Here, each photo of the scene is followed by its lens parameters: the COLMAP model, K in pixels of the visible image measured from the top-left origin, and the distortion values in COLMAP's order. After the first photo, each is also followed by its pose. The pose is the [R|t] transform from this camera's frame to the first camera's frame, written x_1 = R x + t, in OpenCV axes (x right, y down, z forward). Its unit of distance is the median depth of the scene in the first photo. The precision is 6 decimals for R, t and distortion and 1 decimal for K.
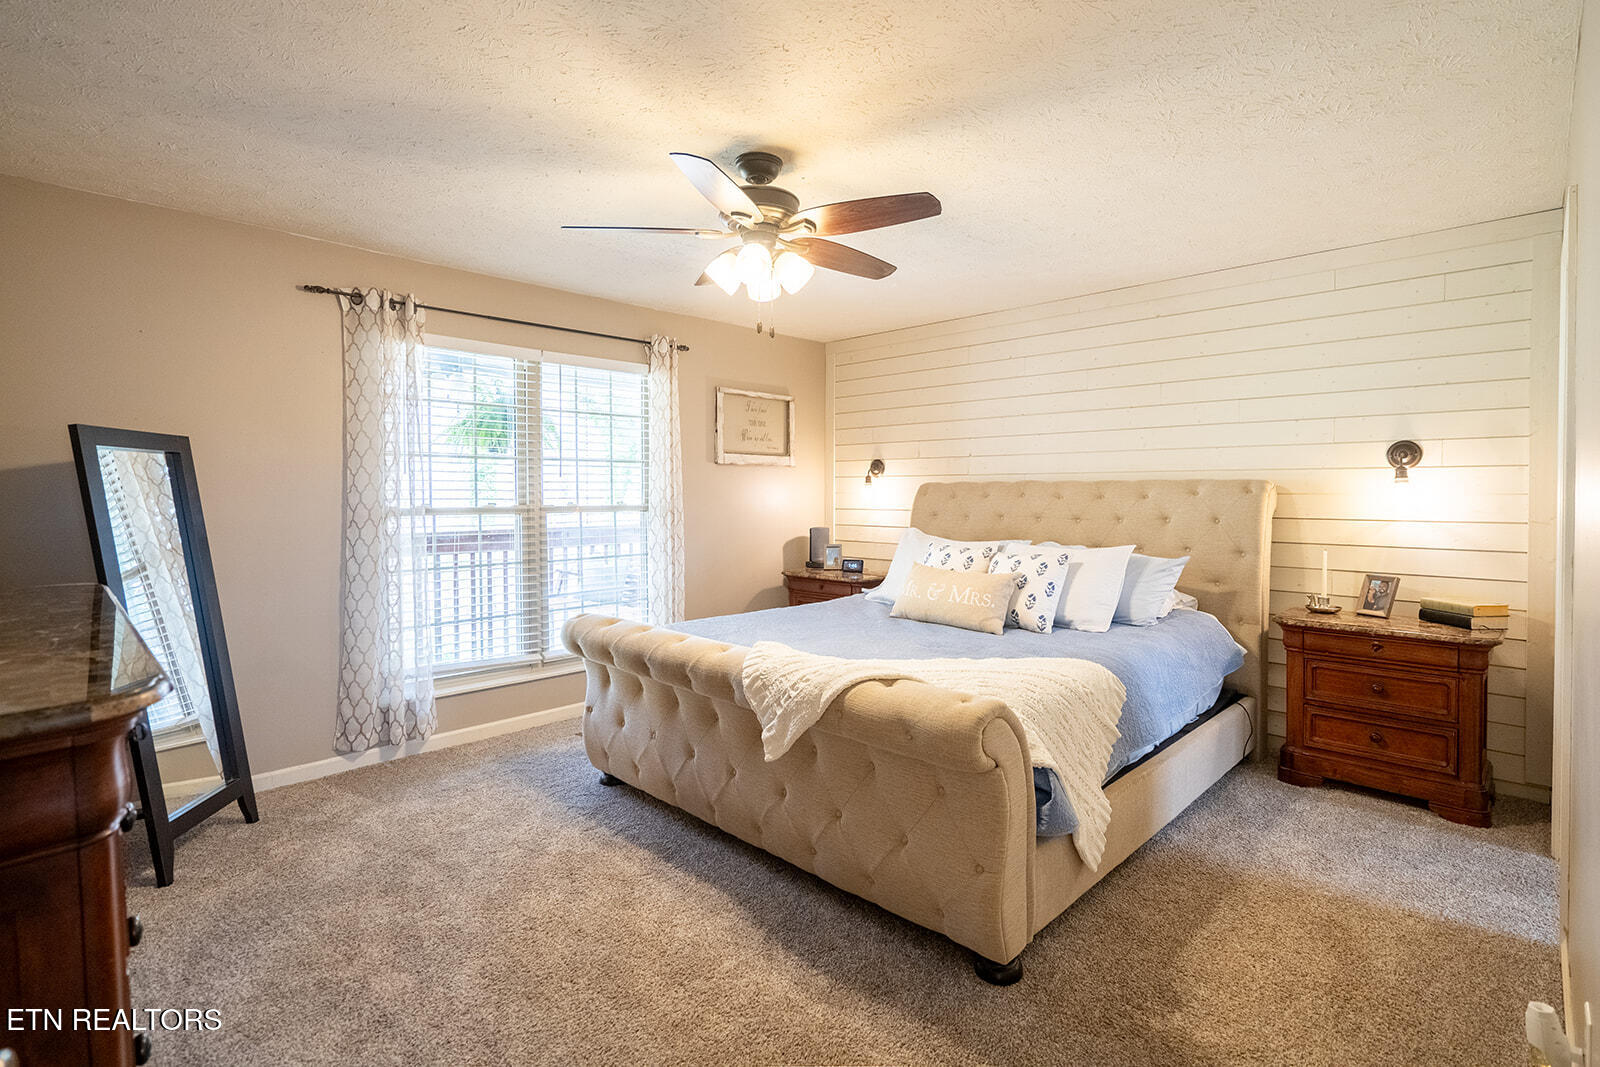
lens RADIAL K [[764.8, 0, 803.6], [0, 764.8, 508.4], [0, 0, 1]] dist [-0.000516, -0.000069]
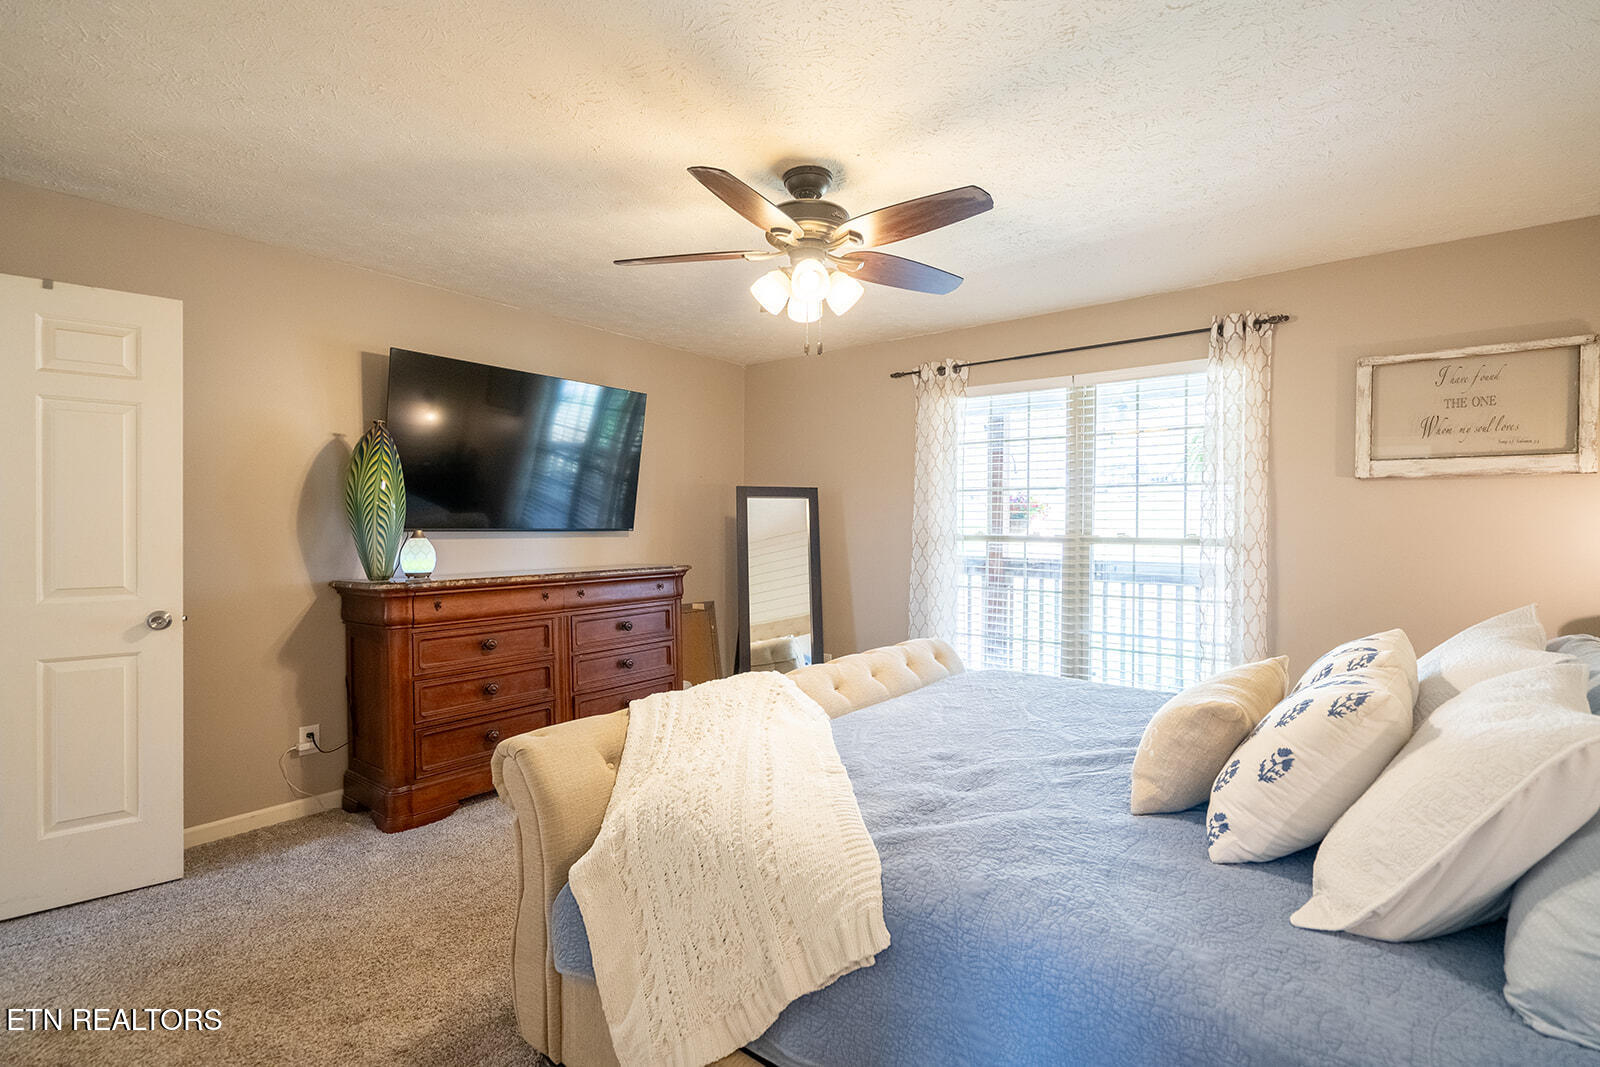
lens RADIAL K [[716.3, 0, 796.4], [0, 716.3, 527.0], [0, 0, 1]] dist [-0.001400, -0.000288]
pose [[0.110552, 0.006573, -0.993849, 0.503514], [-0.023591, 0.999714, 0.003987, -0.009805], [0.993590, 0.023005, 0.110676, 0.537533]]
